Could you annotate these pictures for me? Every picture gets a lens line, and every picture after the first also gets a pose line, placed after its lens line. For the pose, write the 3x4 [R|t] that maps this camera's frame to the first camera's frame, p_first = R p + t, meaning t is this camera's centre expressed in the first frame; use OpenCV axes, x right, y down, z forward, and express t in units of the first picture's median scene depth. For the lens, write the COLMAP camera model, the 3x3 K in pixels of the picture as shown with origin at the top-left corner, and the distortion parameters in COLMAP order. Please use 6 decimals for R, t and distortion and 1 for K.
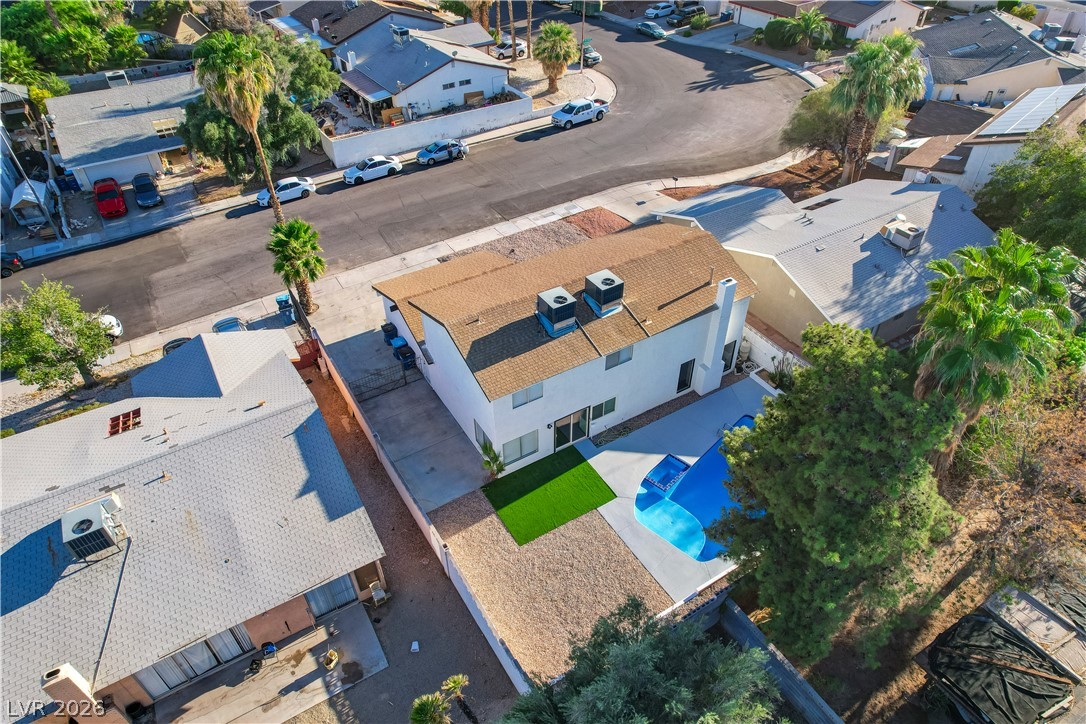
lens RADIAL K [[695.4, 0, 543.2], [0, 695.4, 372.1], [0, 0, 1]] dist [-0.071860, 0.065599]
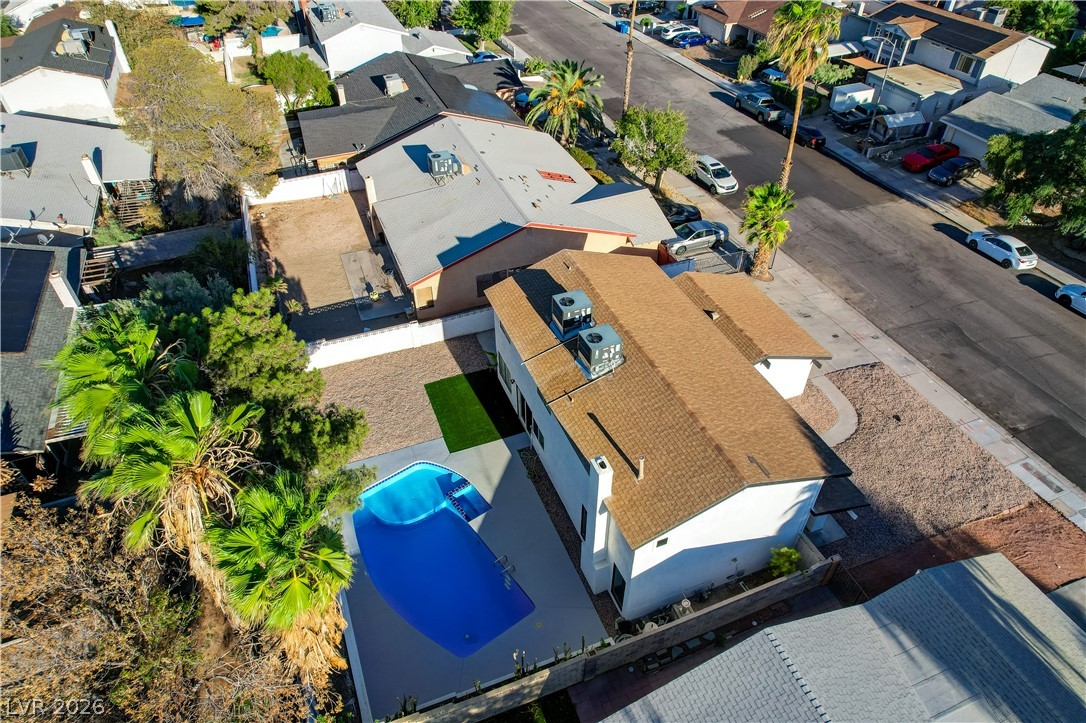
lens RADIAL K [[695.4, 0, 543.2], [0, 695.4, 371.6], [0, 0, 1]] dist [-0.071860, 0.065599]
pose [[-0.172279, 0.657010, -0.733933, 0.444026], [-0.641236, 0.490788, 0.589868, -0.335322], [0.747755, 0.572246, 0.336746, 0.408063]]
